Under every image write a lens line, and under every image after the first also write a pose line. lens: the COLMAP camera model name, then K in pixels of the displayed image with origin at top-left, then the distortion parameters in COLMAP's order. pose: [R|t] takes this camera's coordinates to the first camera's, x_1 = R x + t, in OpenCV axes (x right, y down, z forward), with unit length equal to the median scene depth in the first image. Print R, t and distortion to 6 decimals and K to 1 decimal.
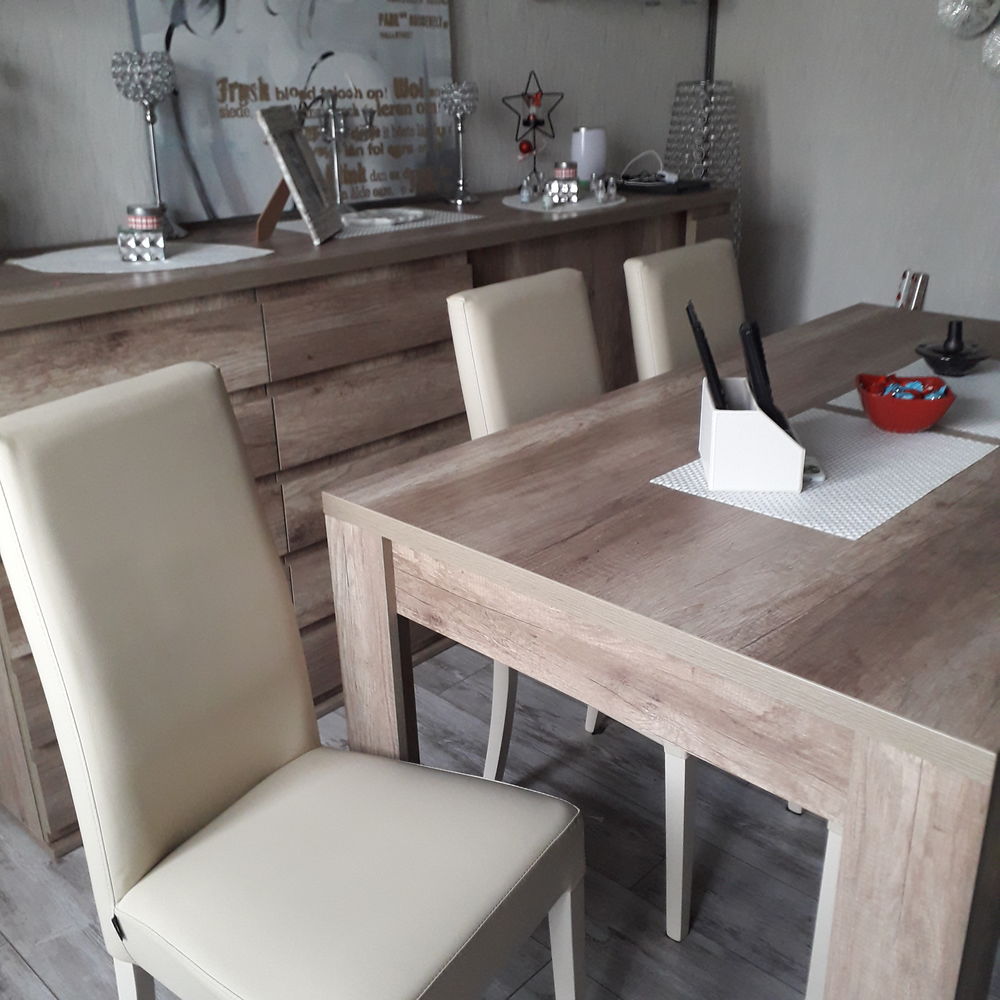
lens RADIAL K [[1072.0, 0, 502.0], [0, 1072.0, 451.5], [0, 0, 1]] dist [-0.009415, 0.002134]
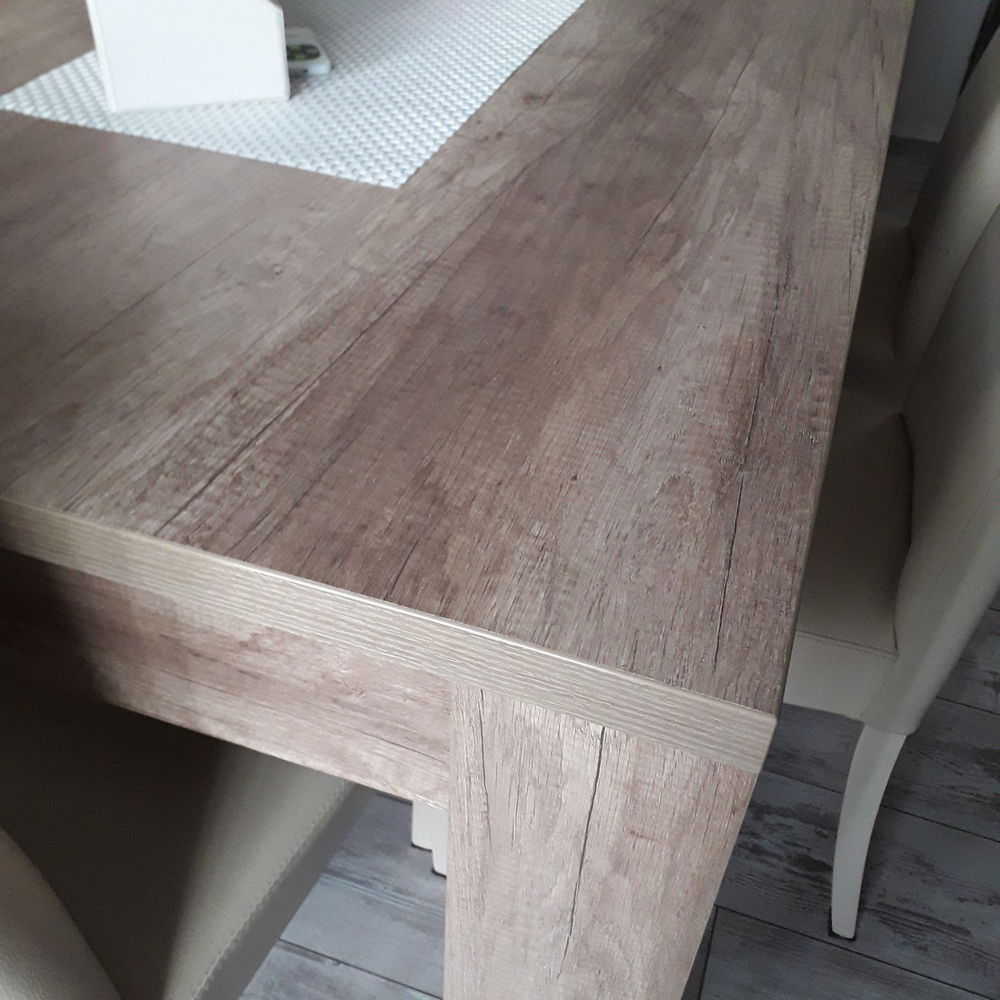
lens RADIAL K [[1061.0, 0, 515.3], [0, 1061.0, 497.2], [0, 0, 1]] dist [0.114302, -0.219240]
pose [[0.906586, -0.231577, 0.352809, 0.189651], [0.079903, 0.915066, 0.395309, 0.021881], [-0.414388, -0.330191, 0.848090, 0.562953]]
